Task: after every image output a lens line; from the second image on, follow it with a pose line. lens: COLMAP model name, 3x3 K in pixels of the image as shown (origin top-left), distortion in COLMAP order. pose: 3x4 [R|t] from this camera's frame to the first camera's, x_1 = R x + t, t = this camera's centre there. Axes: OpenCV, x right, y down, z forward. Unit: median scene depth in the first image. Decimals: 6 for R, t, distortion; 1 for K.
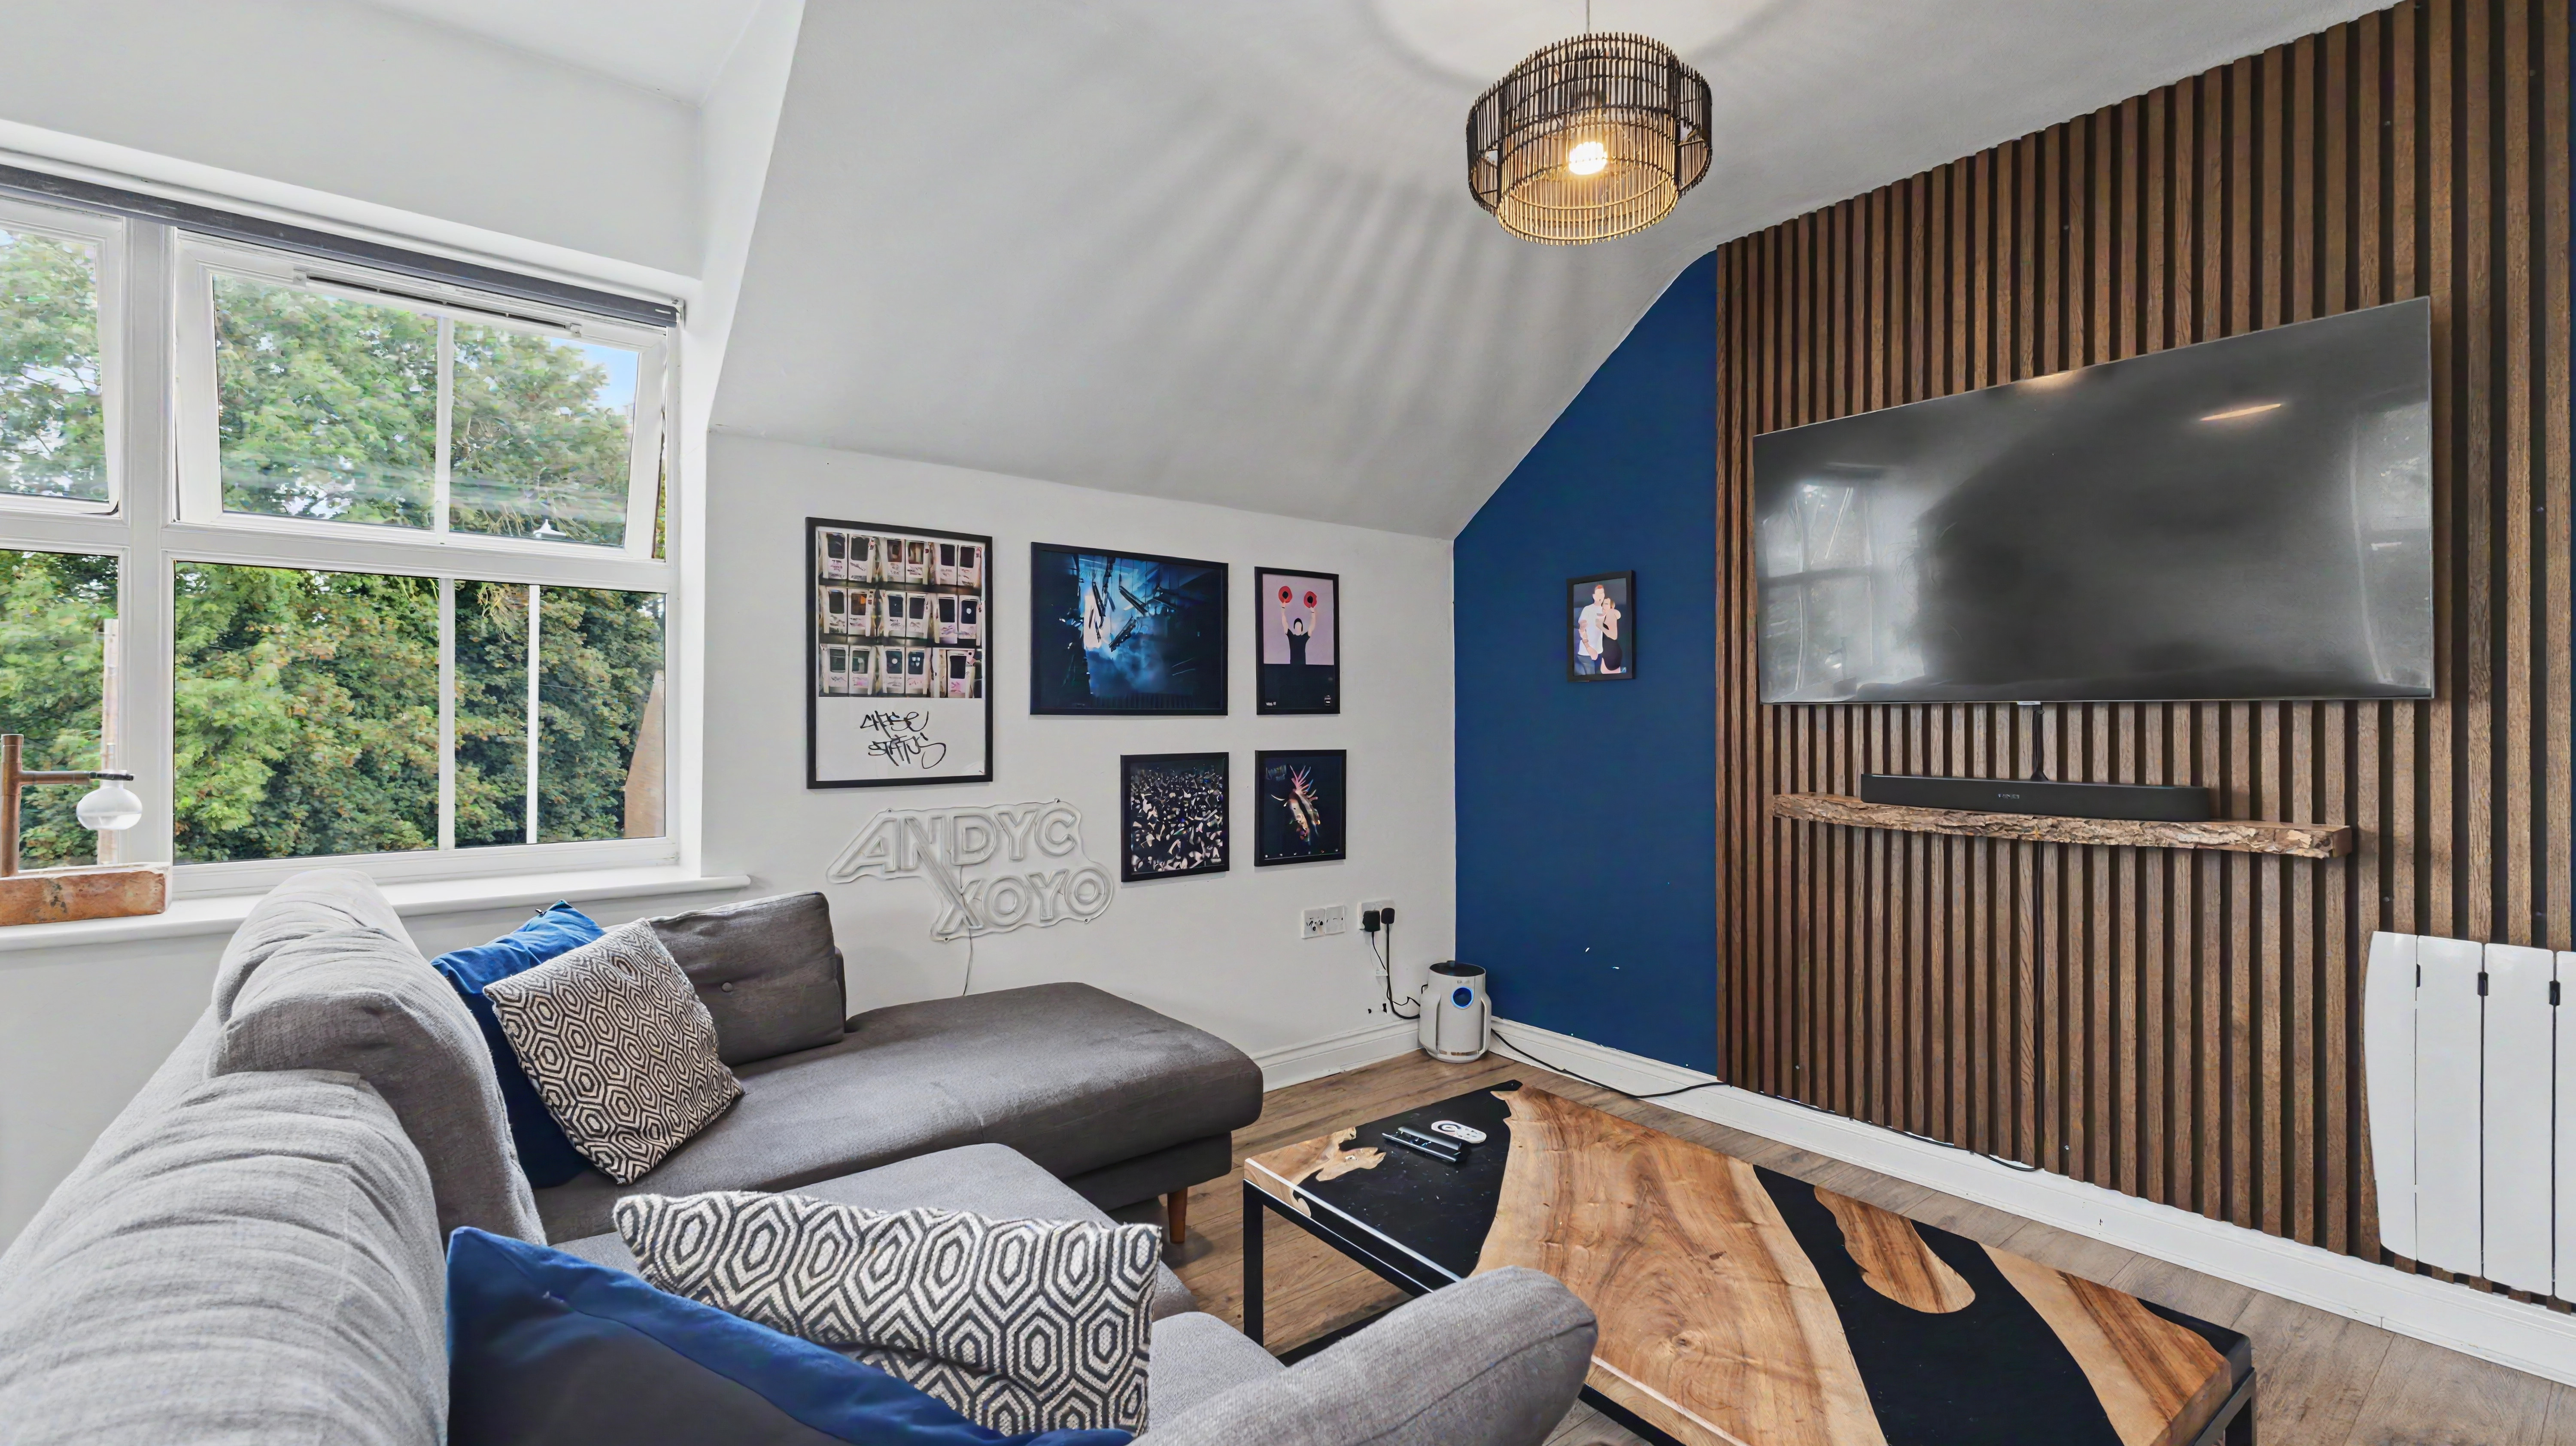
lens RADIAL K [[1099.9, 0, 1285.5], [0, 1099.9, 712.0], [0, 0, 1]] dist [0.004853, -0.000385]
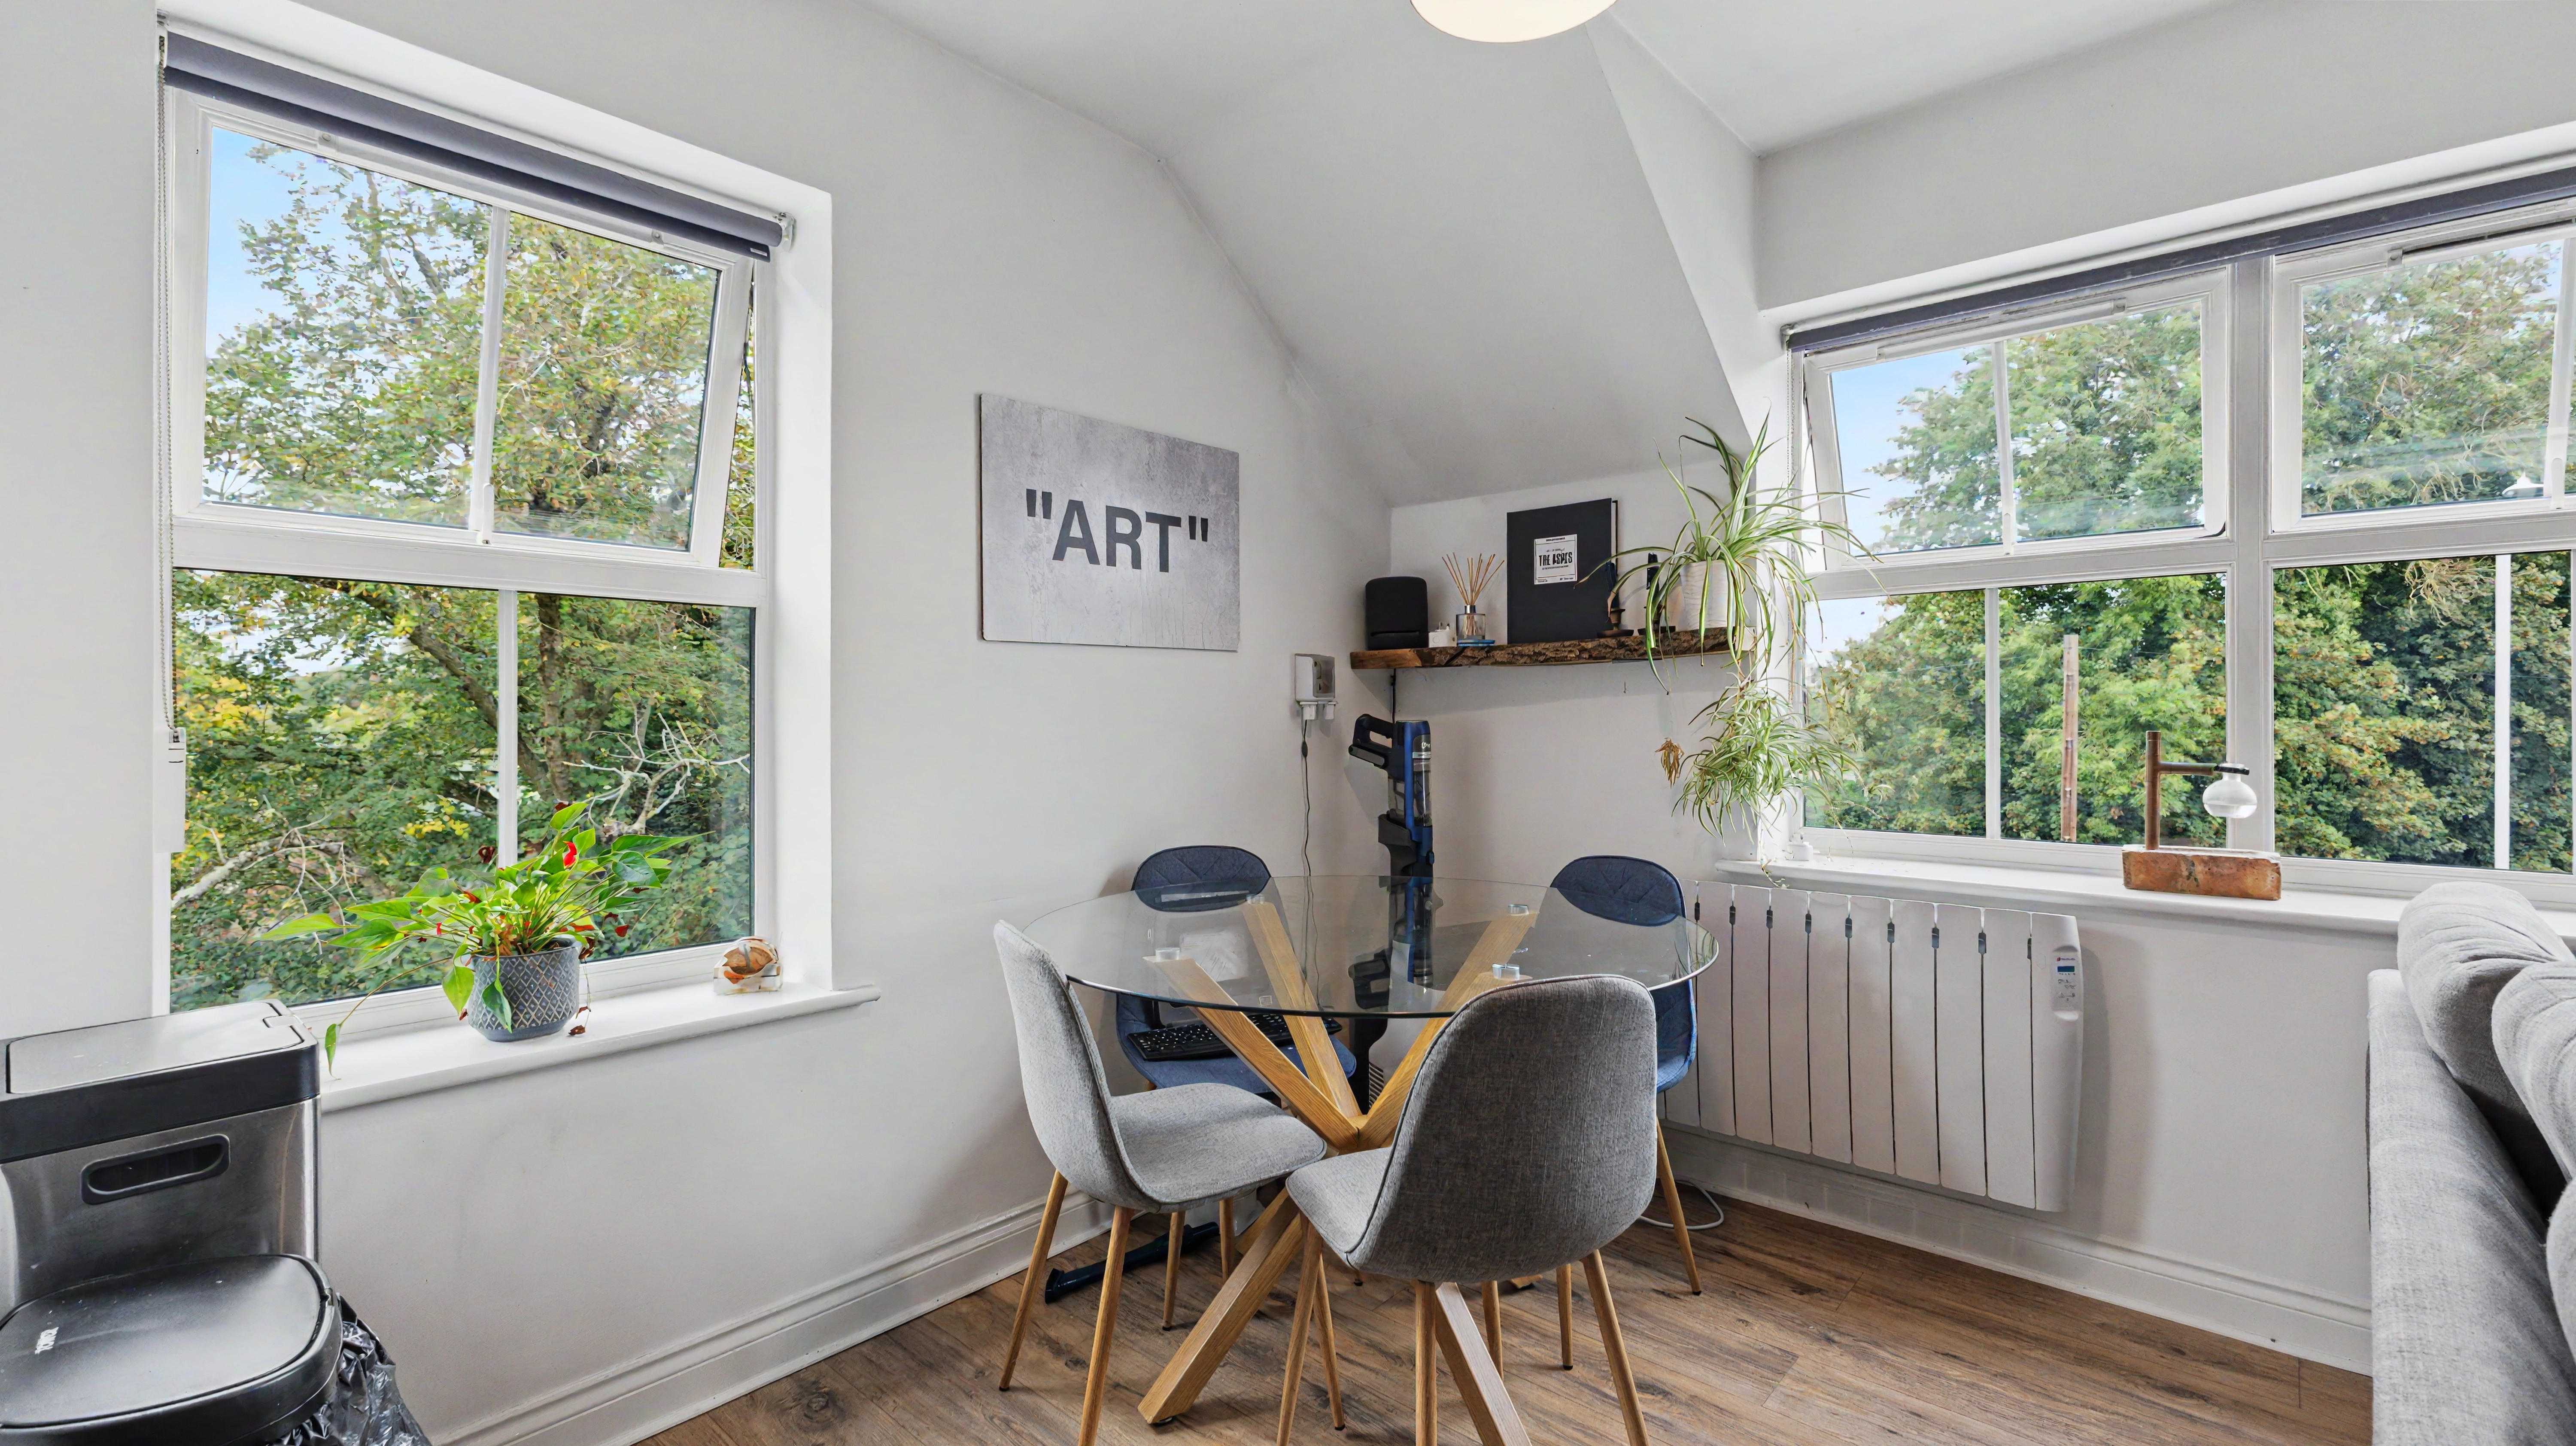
lens RADIAL K [[1099.9, 0, 1315.4], [0, 1099.9, 717.8], [0, 0, 1]] dist [0.004853, -0.000385]
pose [[0.162633, 0.004004, -0.986678, -0.097790], [0.002416, 0.999987, 0.004457, -0.001272], [0.986684, -0.003109, 0.162621, -0.074395]]
